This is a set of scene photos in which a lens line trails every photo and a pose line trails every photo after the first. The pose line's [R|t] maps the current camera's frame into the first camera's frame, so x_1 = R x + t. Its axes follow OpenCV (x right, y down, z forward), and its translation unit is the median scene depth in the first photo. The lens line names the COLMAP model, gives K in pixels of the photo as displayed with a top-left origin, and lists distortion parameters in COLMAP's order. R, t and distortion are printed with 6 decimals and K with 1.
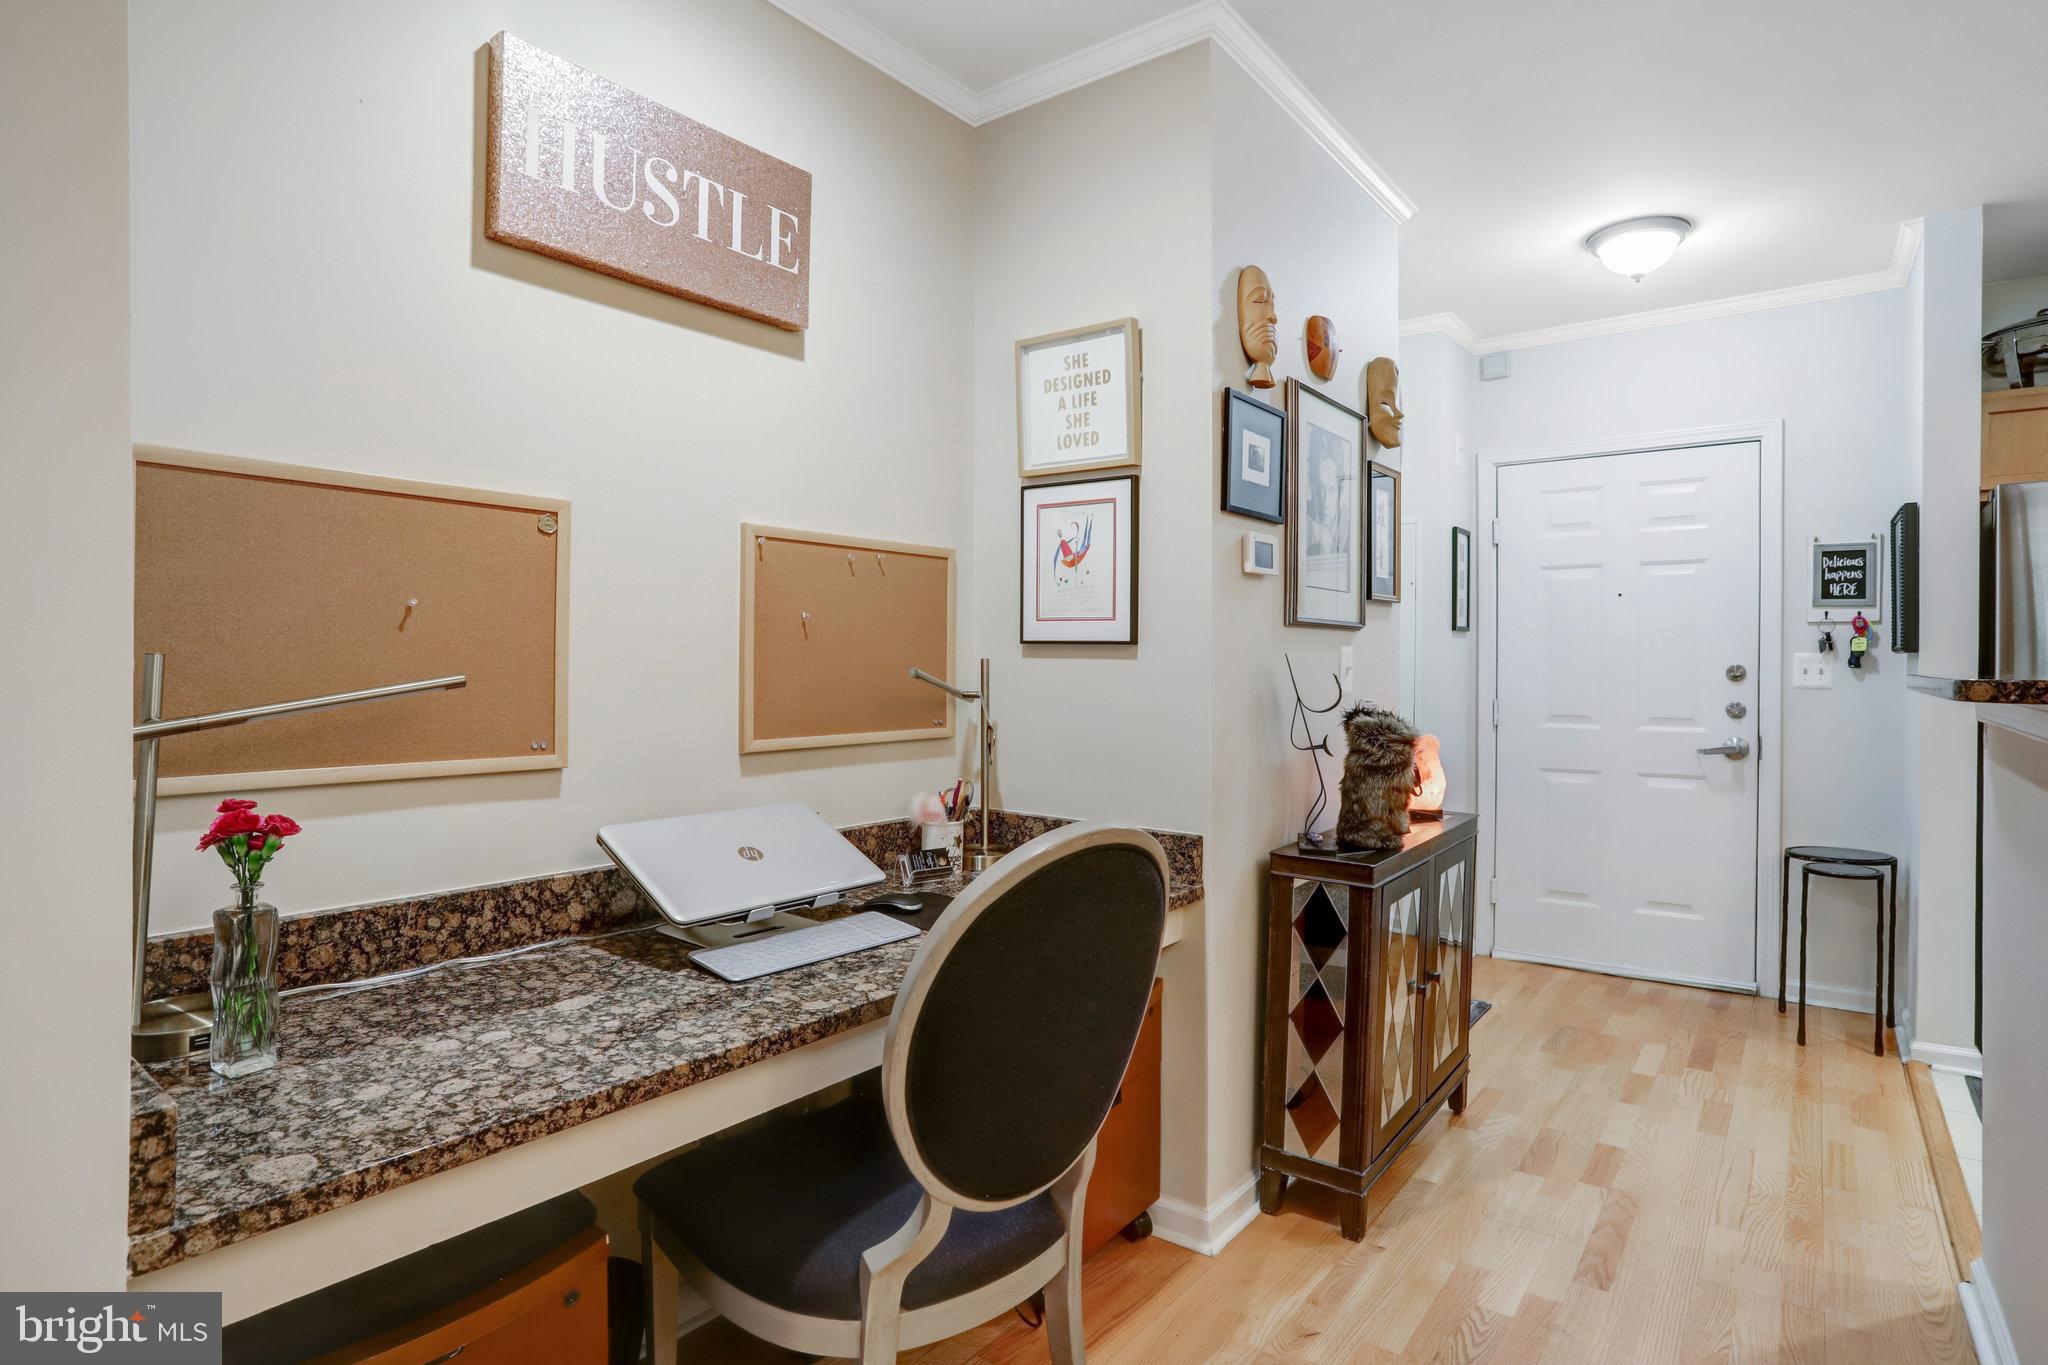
lens RADIAL K [[1025.0, 0, 1027.2], [0, 1025.0, 683.9], [0, 0, 1]] dist [-0.071431, 0.028462]
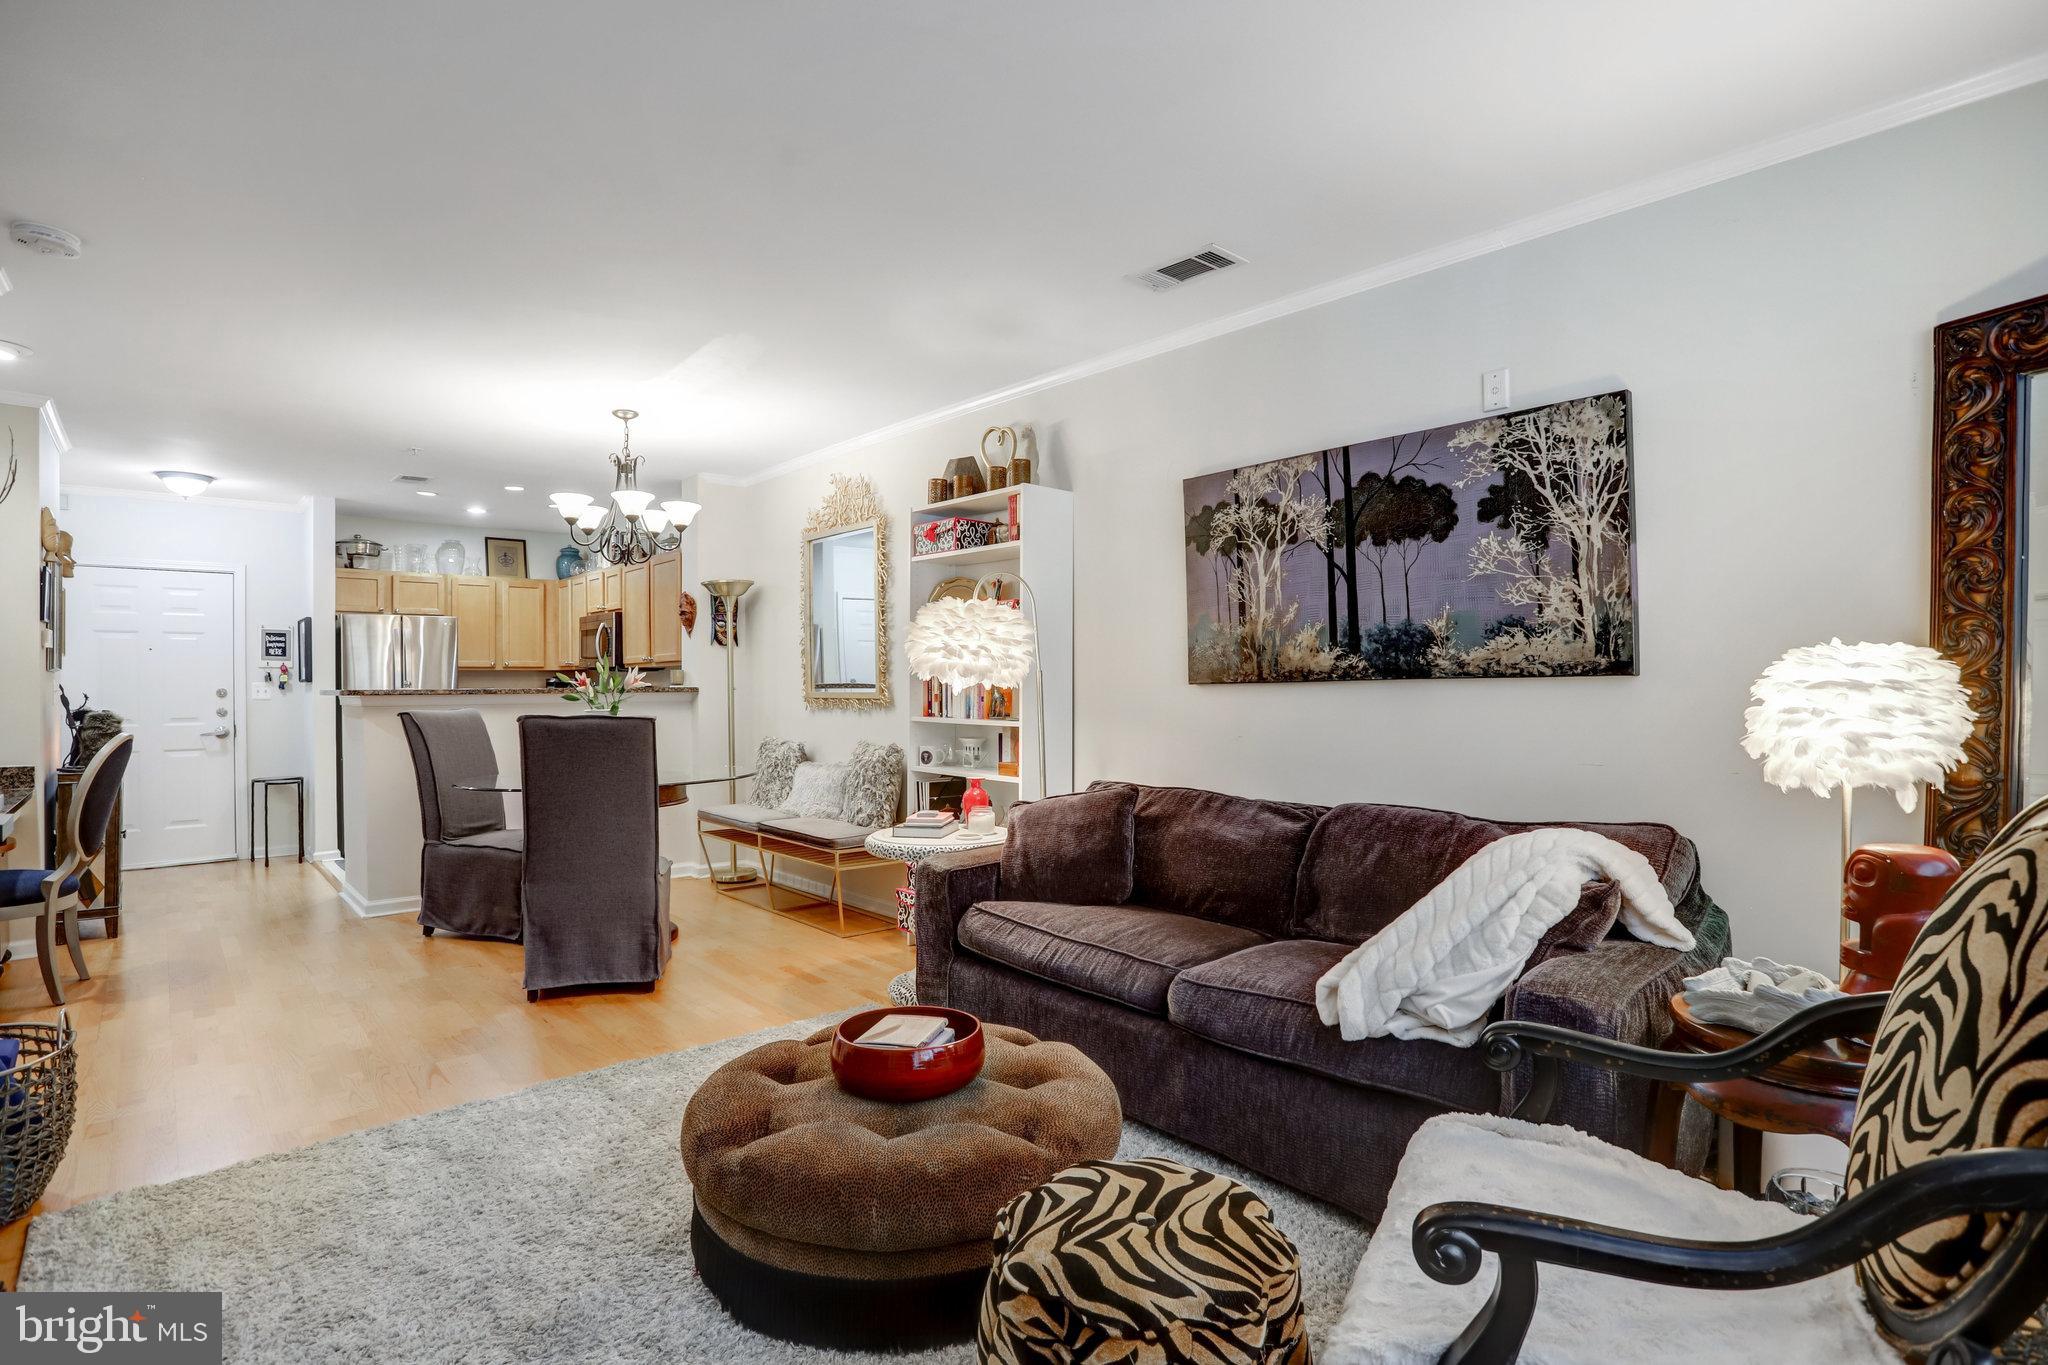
lens RADIAL K [[1025.0, 0, 1037.7], [0, 1025.0, 680.2], [0, 0, 1]] dist [-0.071431, 0.028462]
pose [[0.171805, 0.000622, 0.985131, -1.414277], [0.028449, 0.999580, -0.005592, 0.031711], [-0.984720, 0.028987, 0.171715, -1.384500]]
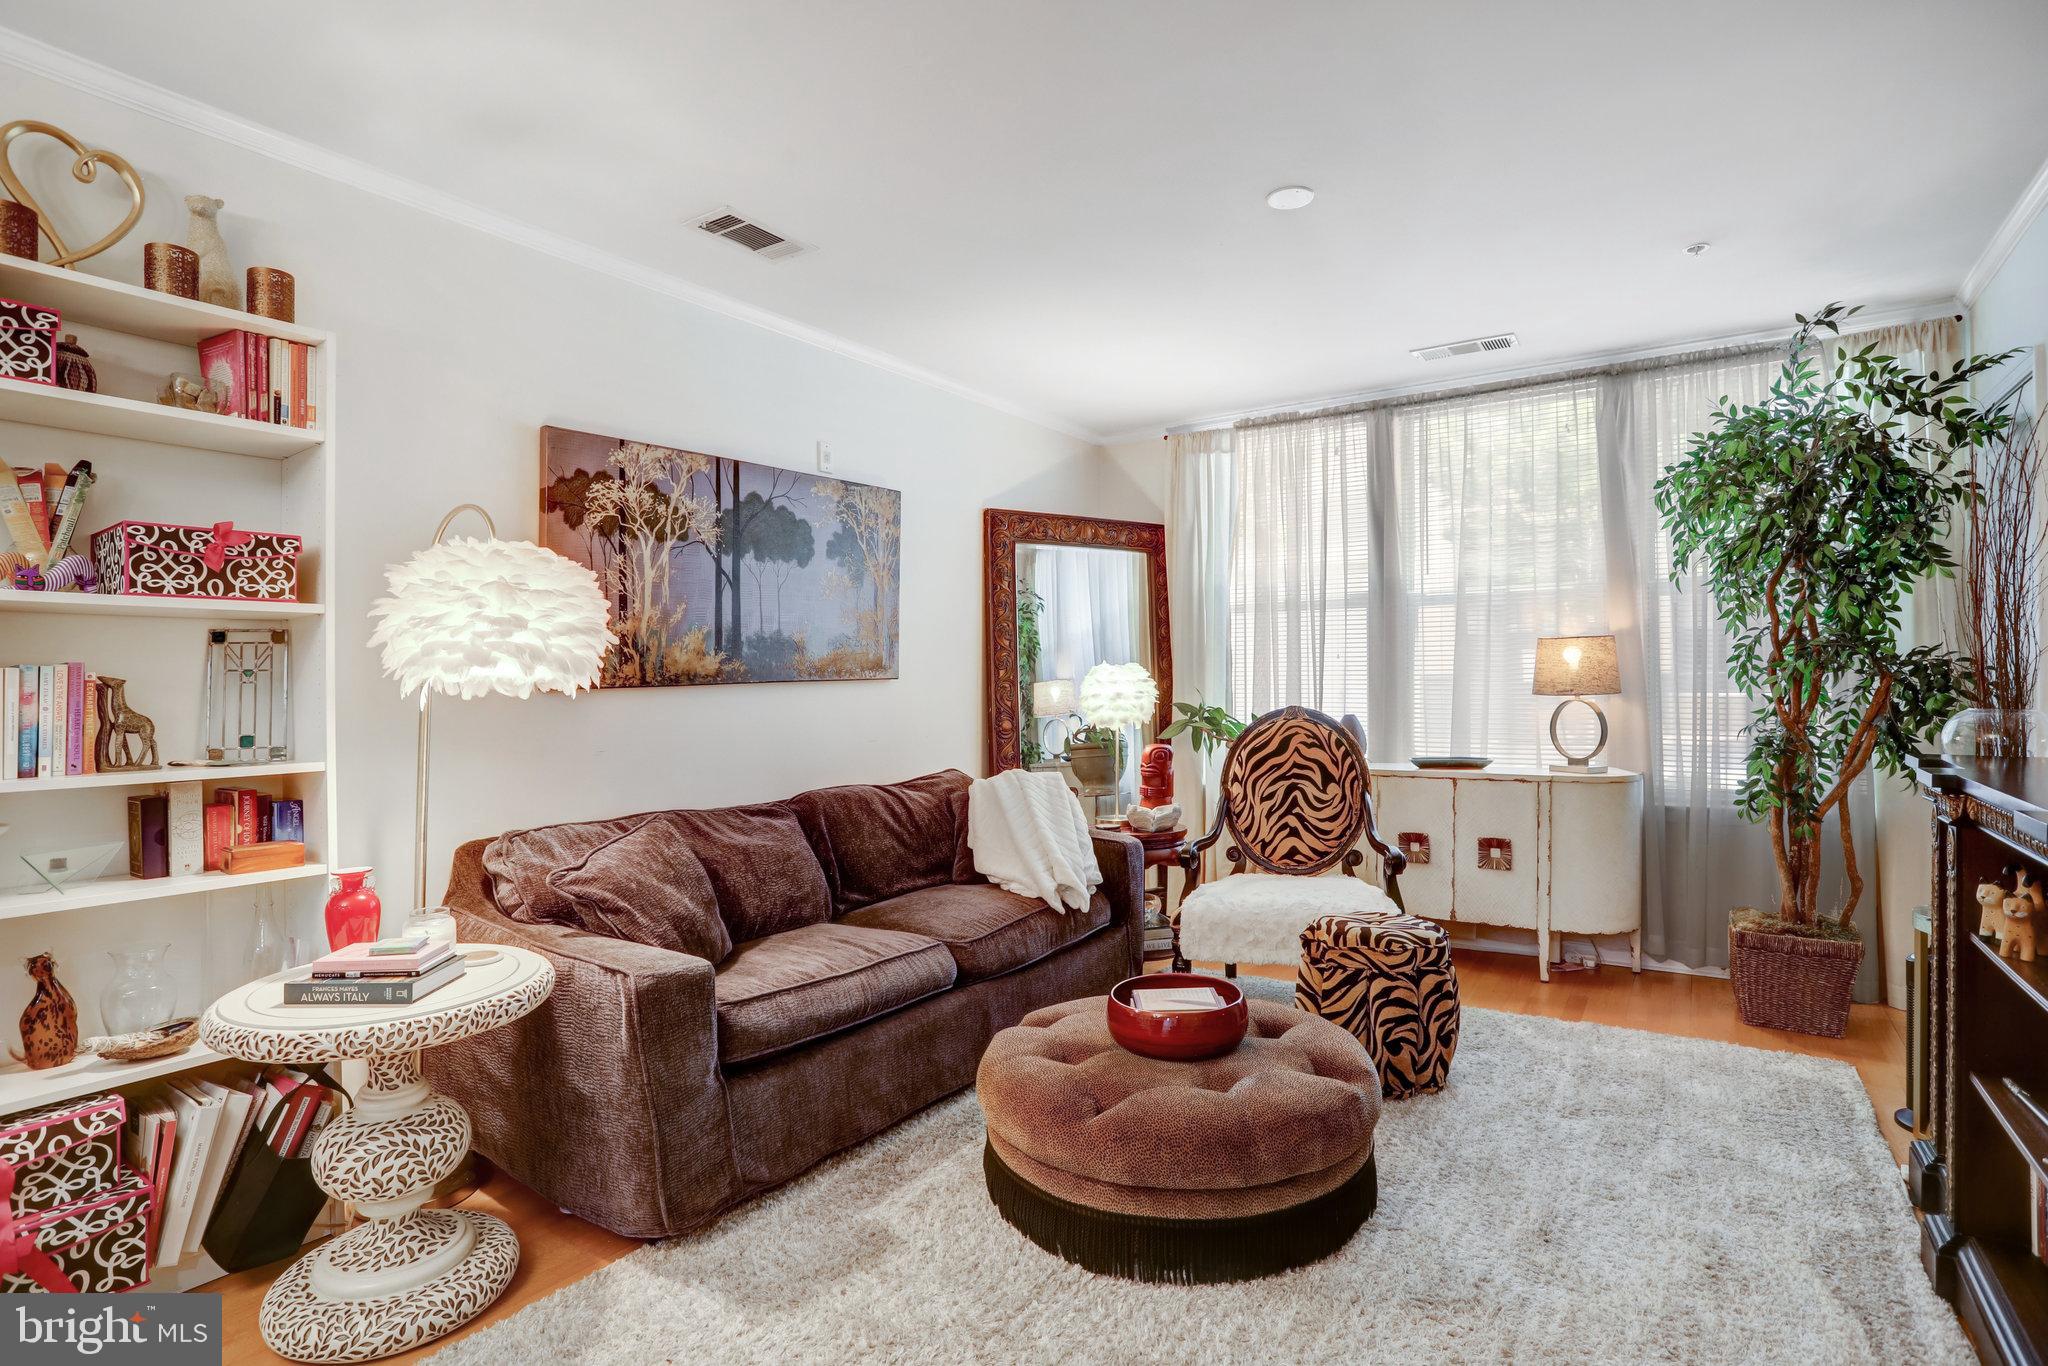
lens RADIAL K [[1025.0, 0, 1017.0], [0, 1025.0, 679.7], [0, 0, 1]] dist [-0.071431, 0.028462]
pose [[-0.998040, 0.015552, -0.060611, -0.246558], [0.014045, 0.999584, 0.025205, -0.001385], [0.060978, 0.024304, -0.997843, -0.040674]]
